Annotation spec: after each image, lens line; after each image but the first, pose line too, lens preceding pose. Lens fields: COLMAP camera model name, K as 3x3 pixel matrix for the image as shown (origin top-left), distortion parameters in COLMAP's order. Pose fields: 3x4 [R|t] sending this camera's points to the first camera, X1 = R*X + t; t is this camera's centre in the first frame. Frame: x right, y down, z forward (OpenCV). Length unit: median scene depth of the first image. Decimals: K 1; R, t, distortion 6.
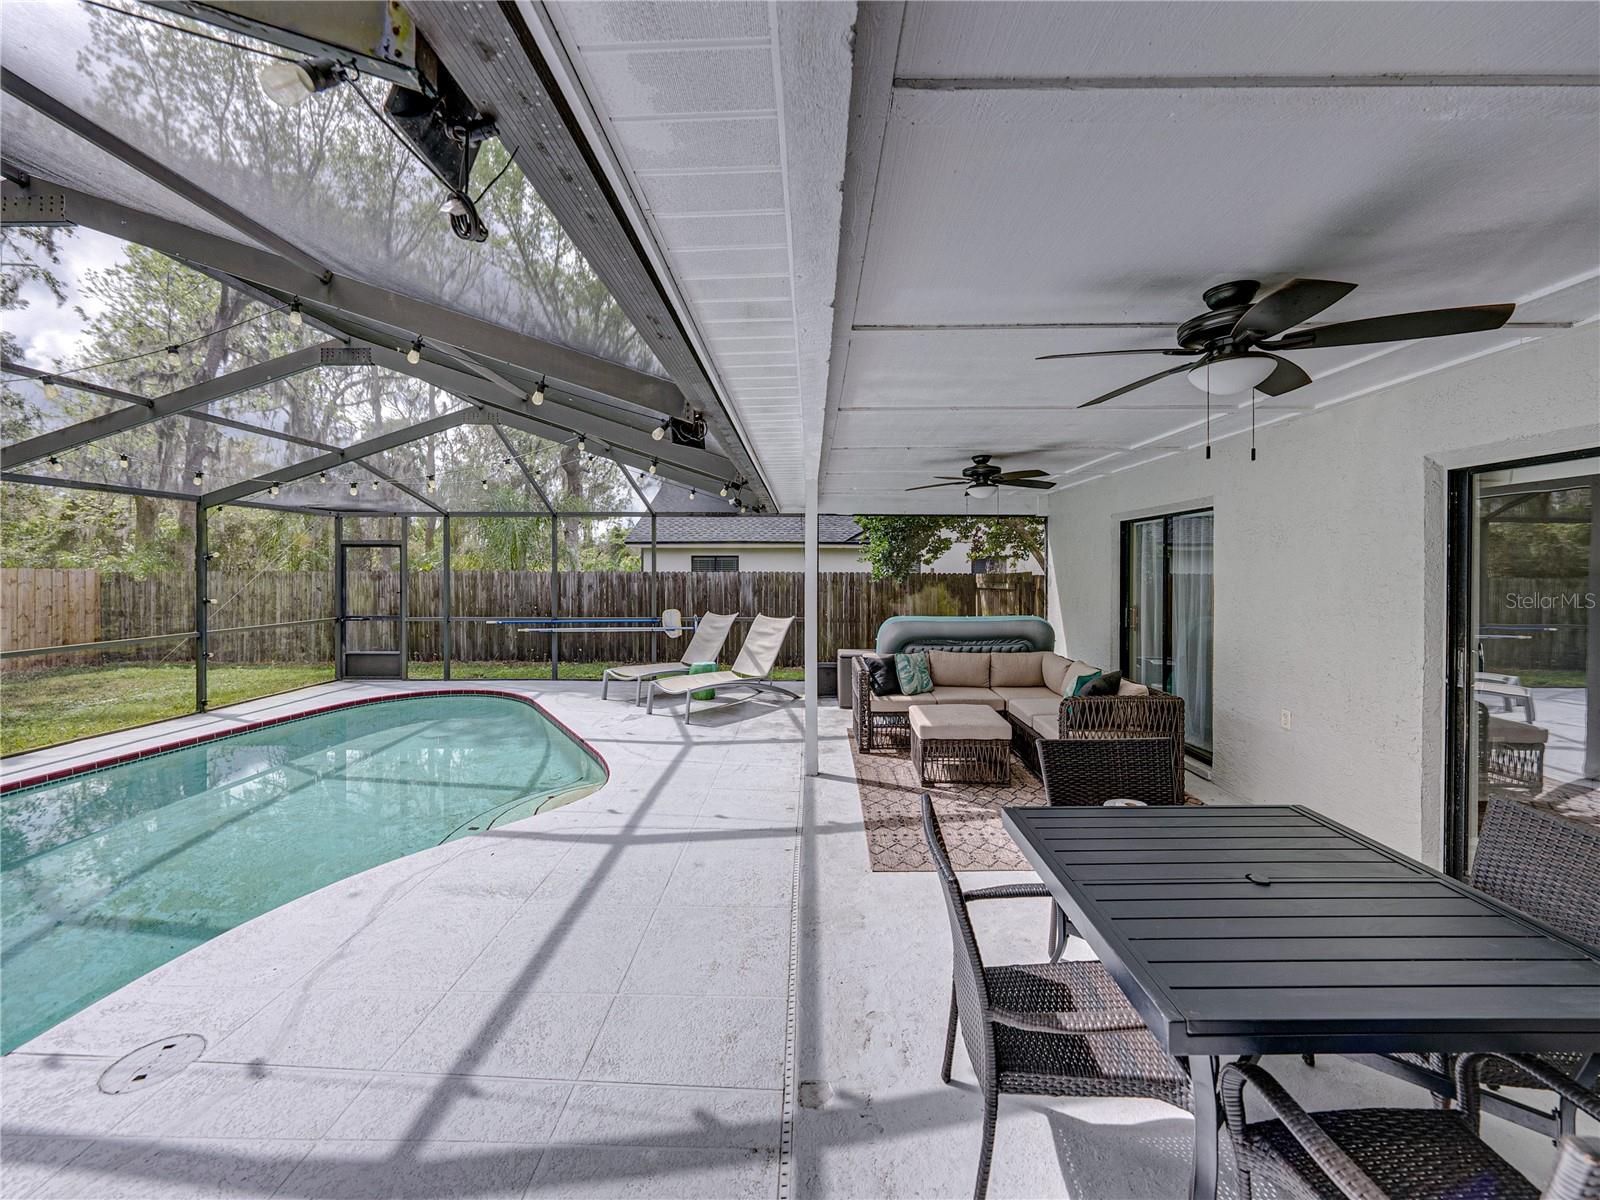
lens RADIAL K [[626.5, 0, 805.0], [0, 626.5, 571.1], [0, 0, 1]] dist [-0.001434, -0.000289]
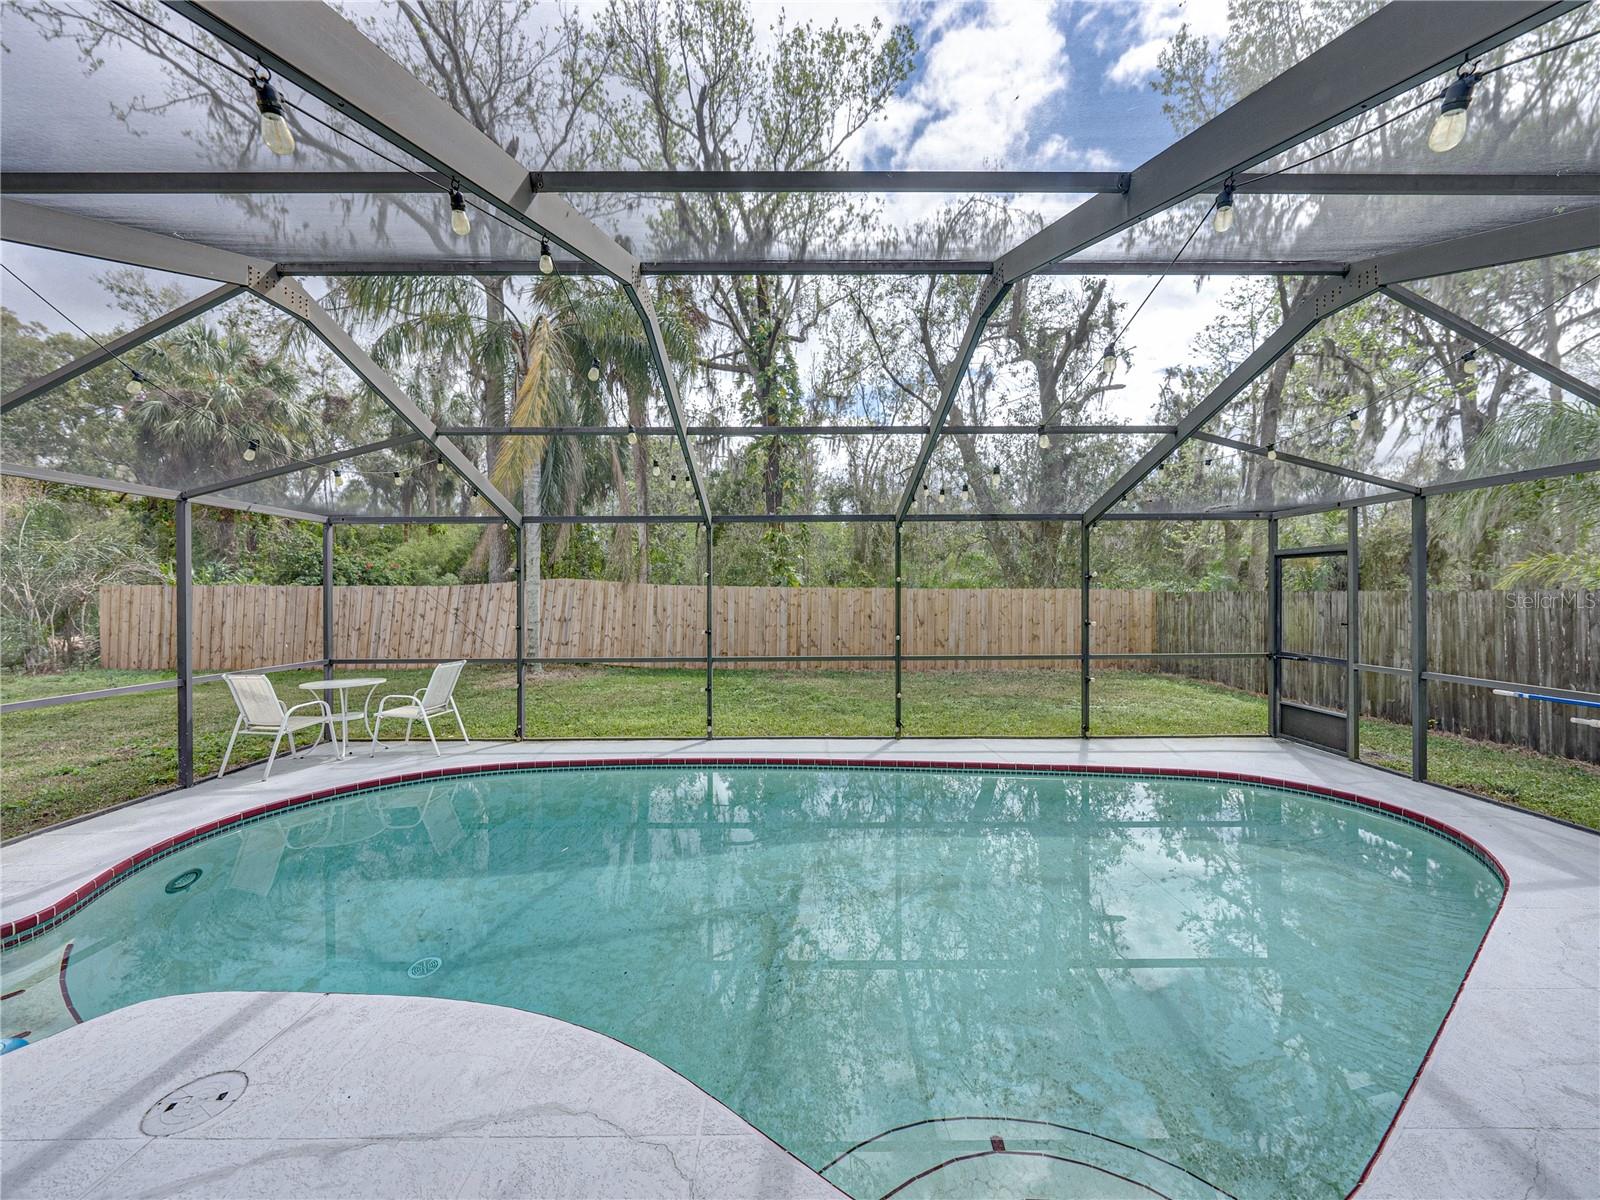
lens RADIAL K [[611.0, 0, 801.0], [0, 611.0, 592.6], [0, 0, 1]] dist [-0.002836, -0.000342]
pose [[0.015378, 0.001830, -0.999880, -0.022290], [0.001520, 0.999997, 0.001853, -0.000649], [0.999881, -0.001548, 0.015375, 0.484677]]
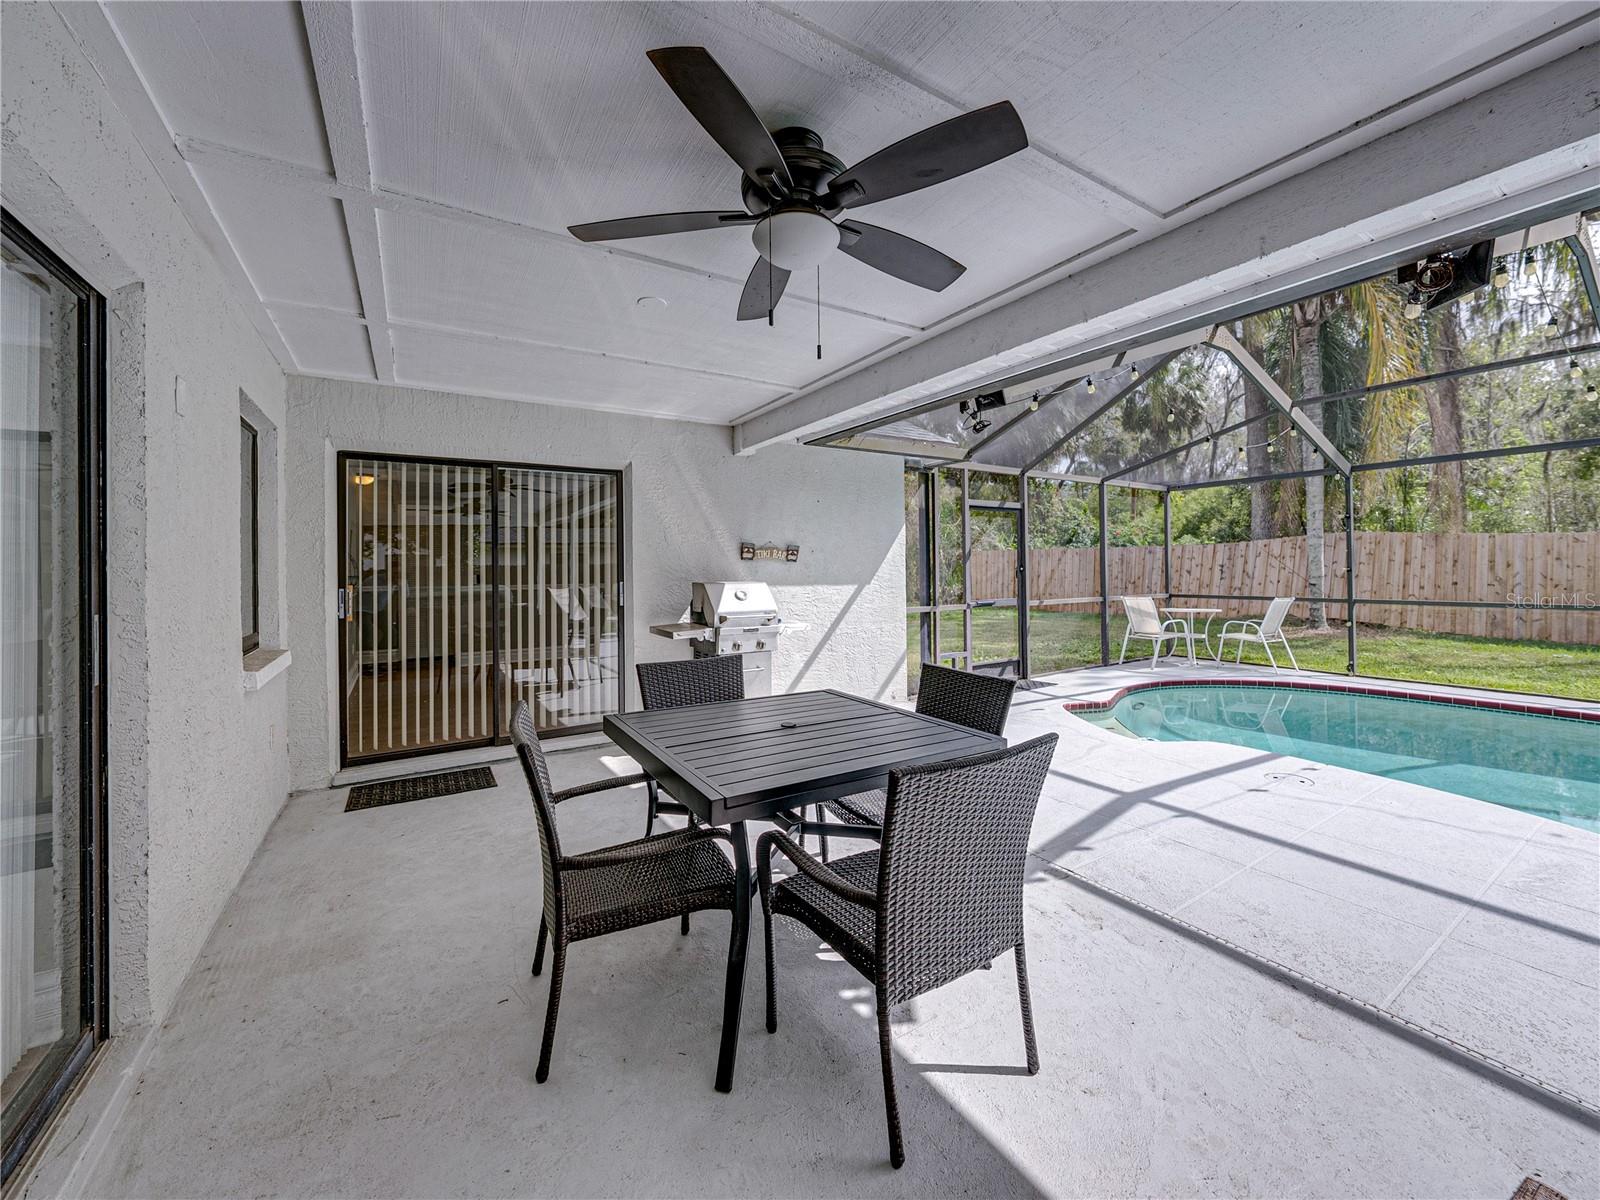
lens RADIAL K [[627.5, 0, 806.3], [0, 627.5, 559.0], [0, 0, 1]] dist [-0.003489, -0.000178]
pose [[-0.843042, 0.004227, -0.537832, 0.299855], [0.012084, 0.999866, -0.011083, 0.032491], [0.537713, -0.015842, -0.842979, 0.457769]]
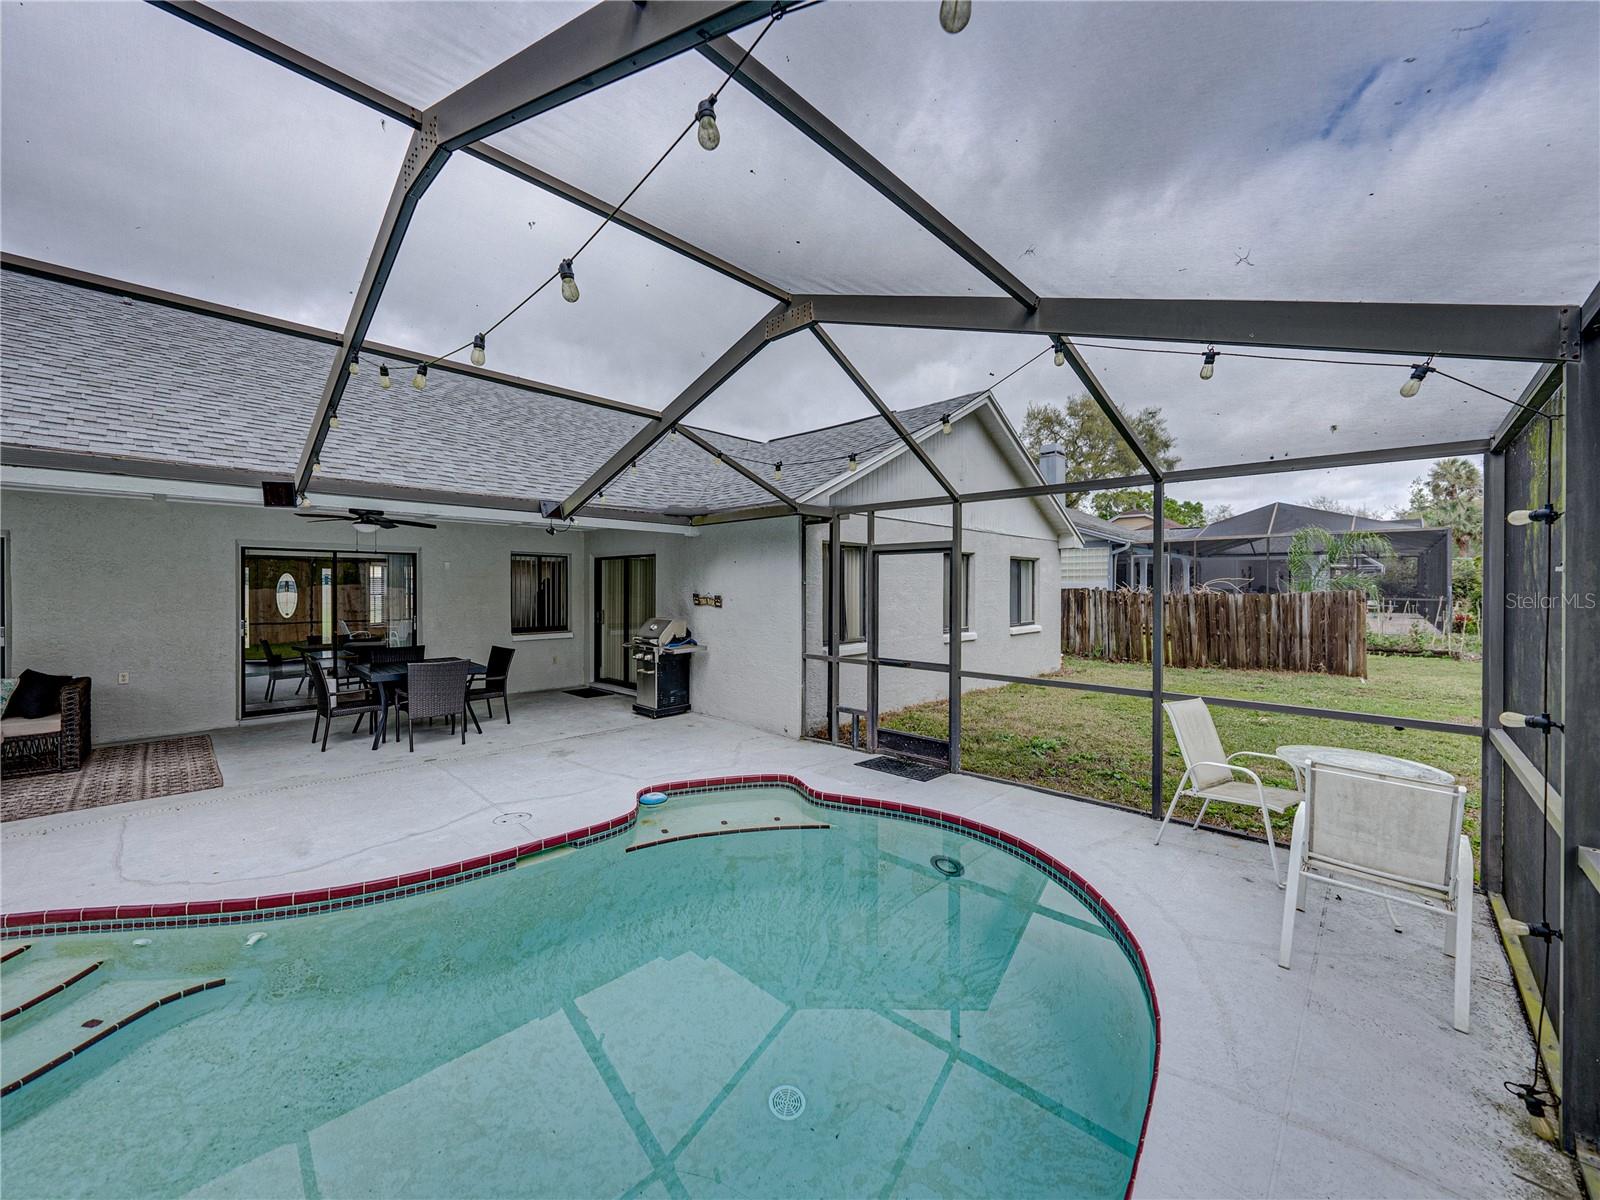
lens RADIAL K [[616.7, 0, 800.4], [0, 616.7, 589.7], [0, 0, 1]] dist [-0.002404, -0.000205]
pose [[-0.728457, -0.003366, 0.685083, -0.810178], [-0.001387, 0.999993, 0.003438, -0.002567], [-0.685090, 0.001554, -0.728457, 0.470634]]
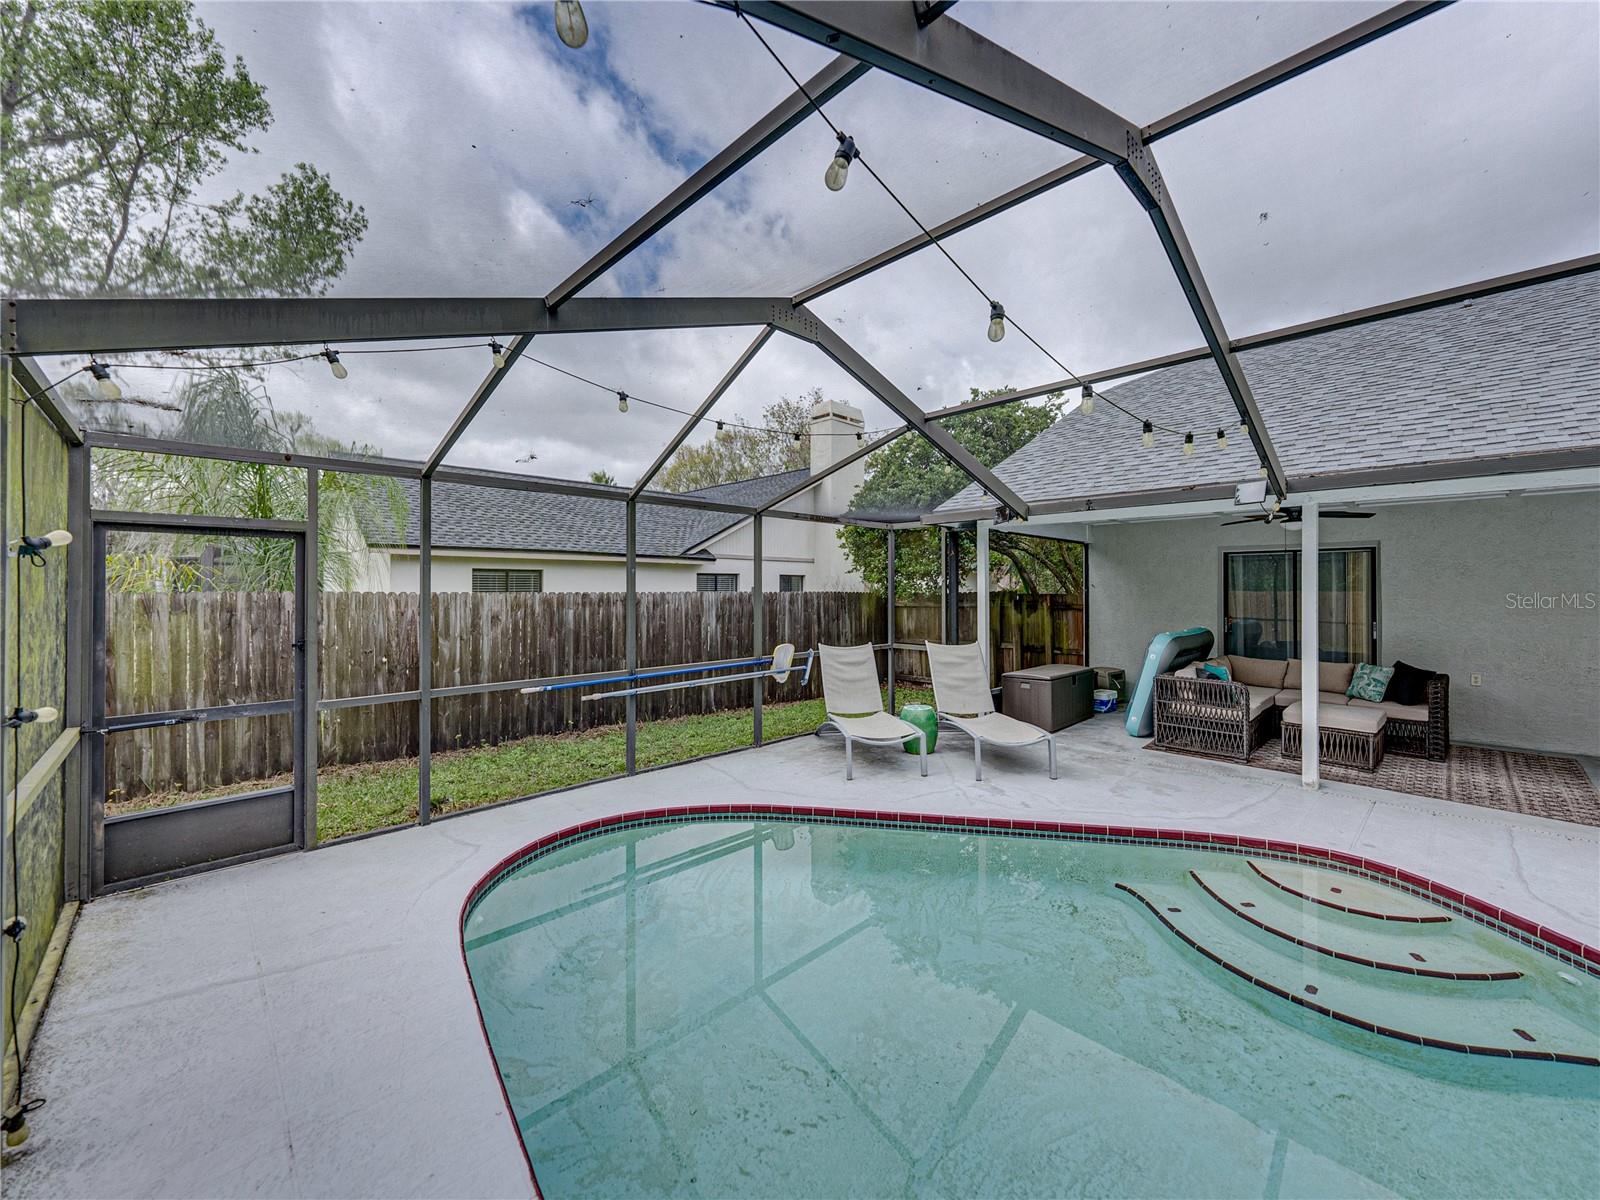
lens RADIAL K [[627.0, 0, 808.4], [0, 627.0, 583.7], [0, 0, 1]] dist [-0.000393, -0.000240]
pose [[0.709395, 0.004601, 0.704796, -0.808161], [0.002030, 0.999961, -0.008572, -0.003054], [-0.704808, 0.007512, 0.709358, 0.524511]]
